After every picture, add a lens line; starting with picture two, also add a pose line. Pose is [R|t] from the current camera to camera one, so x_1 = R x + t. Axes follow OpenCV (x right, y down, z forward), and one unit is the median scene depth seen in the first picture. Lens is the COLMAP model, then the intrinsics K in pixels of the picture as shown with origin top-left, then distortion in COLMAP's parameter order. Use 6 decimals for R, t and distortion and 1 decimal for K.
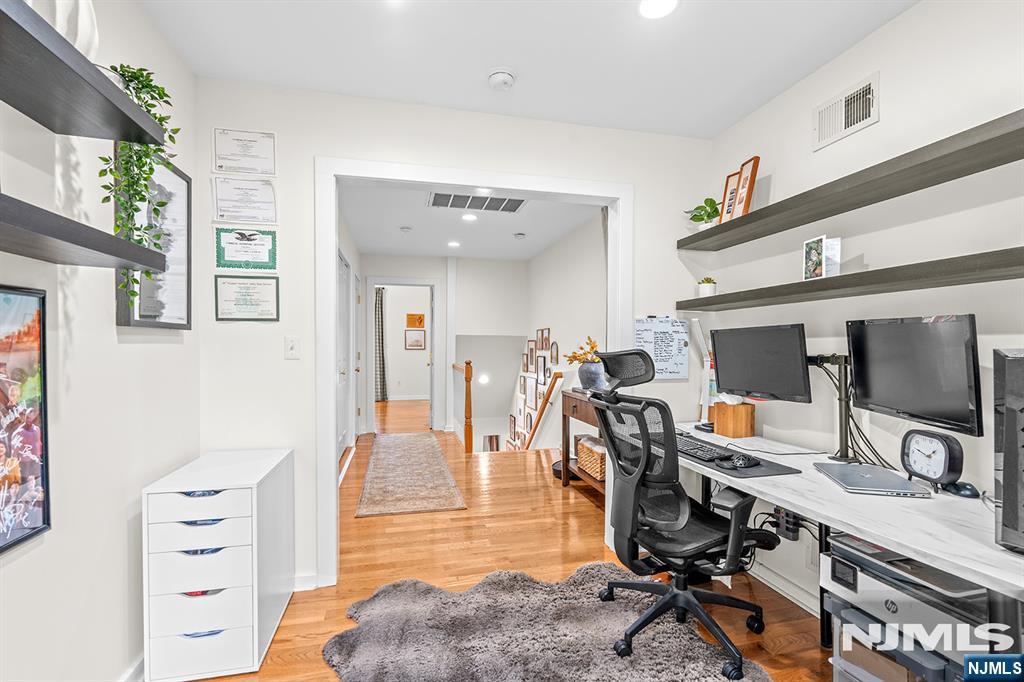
lens RADIAL K [[459.4, 0, 502.8], [0, 459.4, 358.4], [0, 0, 1]] dist [-0.004889, 0.001485]
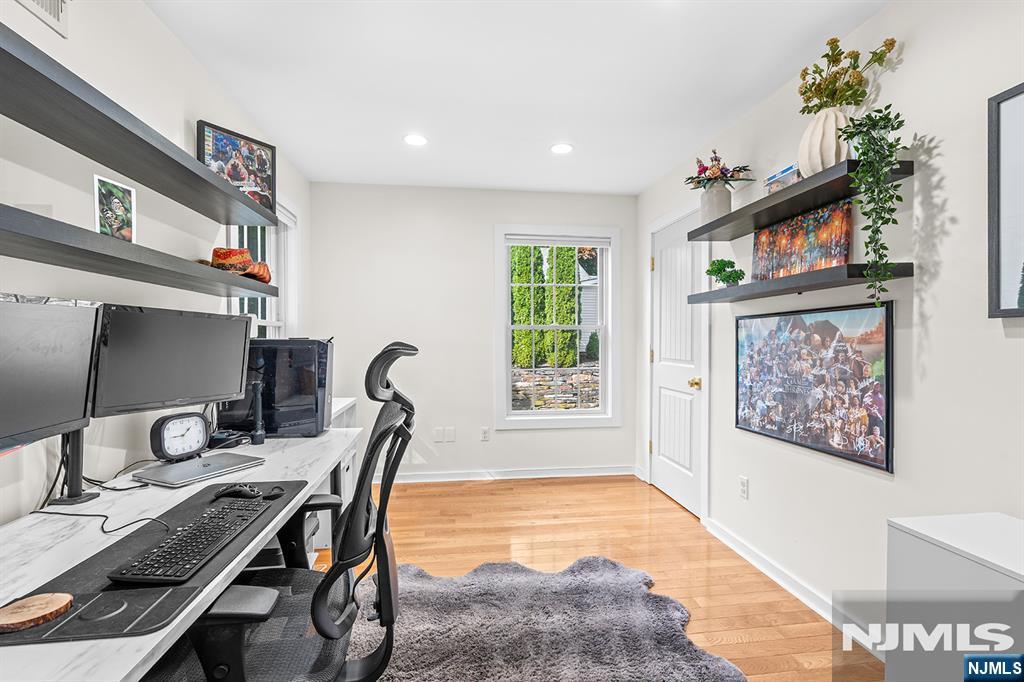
lens RADIAL K [[459.4, 0, 511.3], [0, 459.4, 340.1], [0, 0, 1]] dist [-0.004889, 0.001485]
pose [[-0.995647, -0.004586, 0.093091, 0.023488], [-0.001931, 0.999589, 0.028597, -0.061647], [-0.093184, 0.028293, -0.995247, 2.355568]]
